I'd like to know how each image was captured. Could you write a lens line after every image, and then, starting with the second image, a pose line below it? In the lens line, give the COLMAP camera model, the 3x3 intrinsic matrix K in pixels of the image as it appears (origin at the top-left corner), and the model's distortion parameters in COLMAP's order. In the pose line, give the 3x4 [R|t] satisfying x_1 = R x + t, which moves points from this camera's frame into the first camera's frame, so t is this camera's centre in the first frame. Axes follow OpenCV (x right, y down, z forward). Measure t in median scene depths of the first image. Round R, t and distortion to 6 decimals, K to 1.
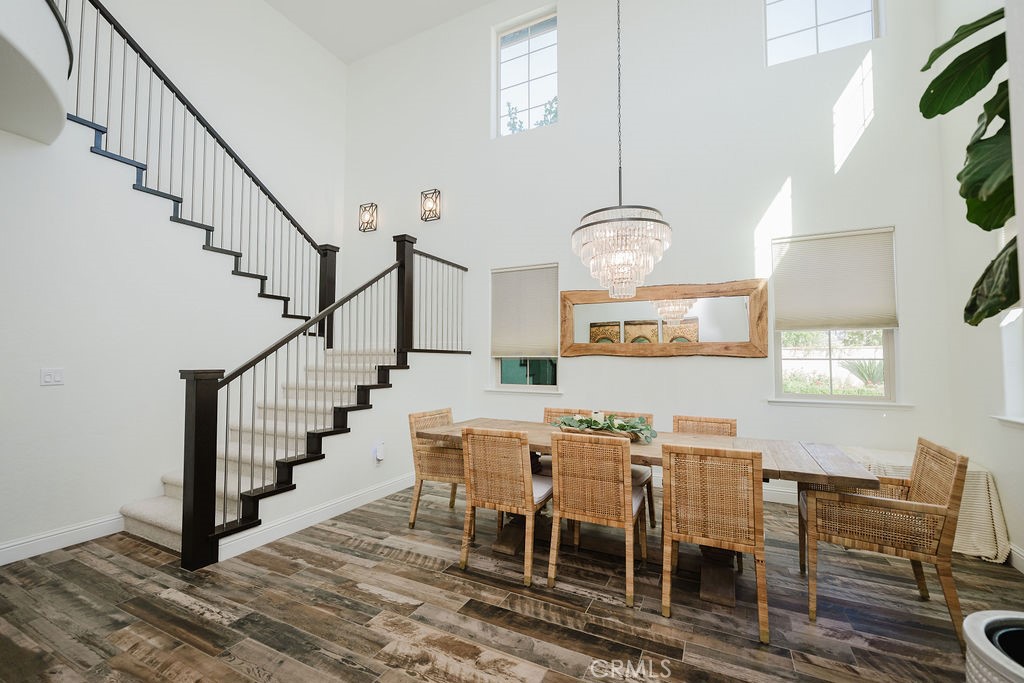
lens RADIAL K [[420.6, 0, 511.8], [0, 420.6, 340.7], [0, 0, 1]] dist [-0.000948, 0.000391]
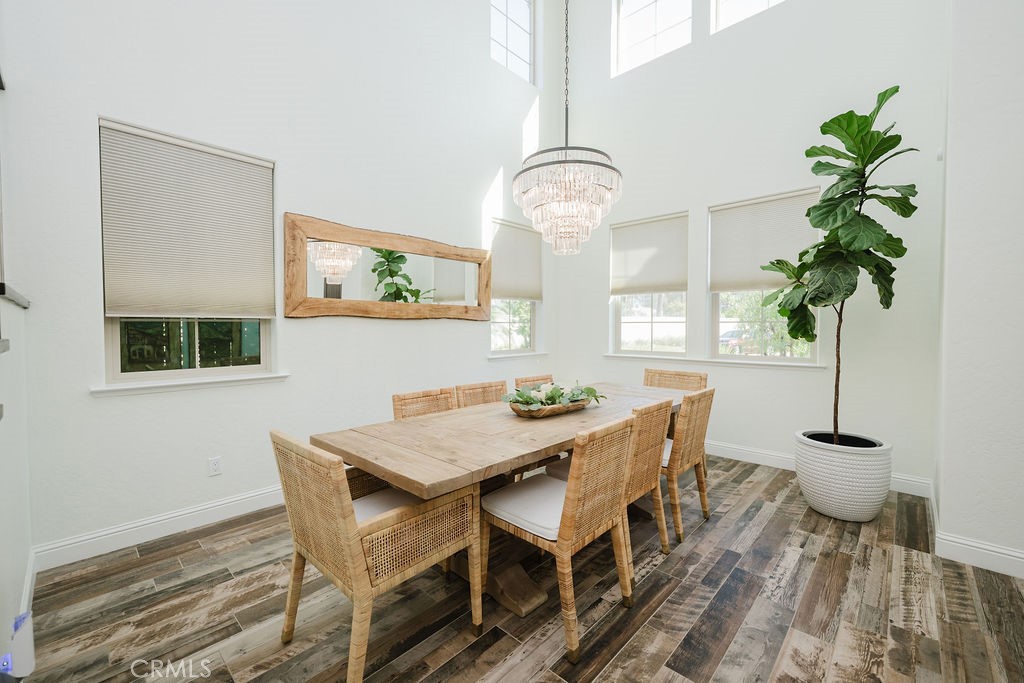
lens RADIAL K [[420.6, 0, 504.6], [0, 420.6, 336.5], [0, 0, 1]] dist [-0.000948, 0.000391]
pose [[0.302149, -0.029827, 0.952794, -0.597550], [-0.042540, 0.998093, 0.044735, 0.037850], [-0.952311, -0.054048, 0.300303, 0.780856]]
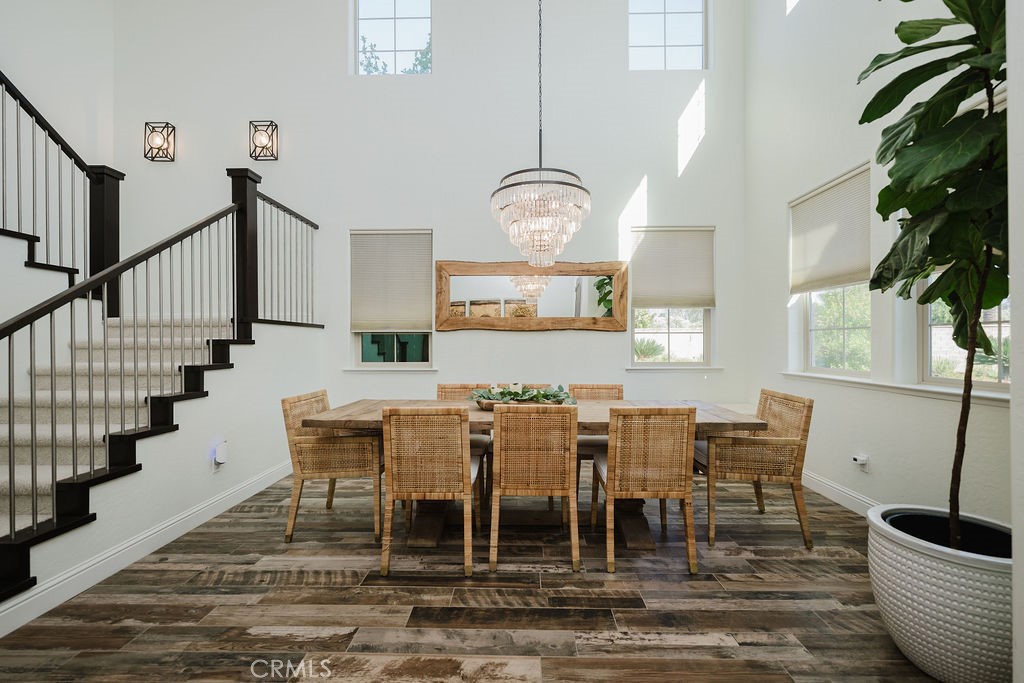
lens RADIAL K [[420.6, 0, 511.8], [0, 420.6, 340.7], [0, 0, 1]] dist [-0.000948, 0.000391]
pose [[0.905397, -0.004309, 0.424544, -0.200197], [-0.013856, 0.999116, 0.039690, 0.031550], [-0.424340, -0.041818, 0.904537, 0.127289]]
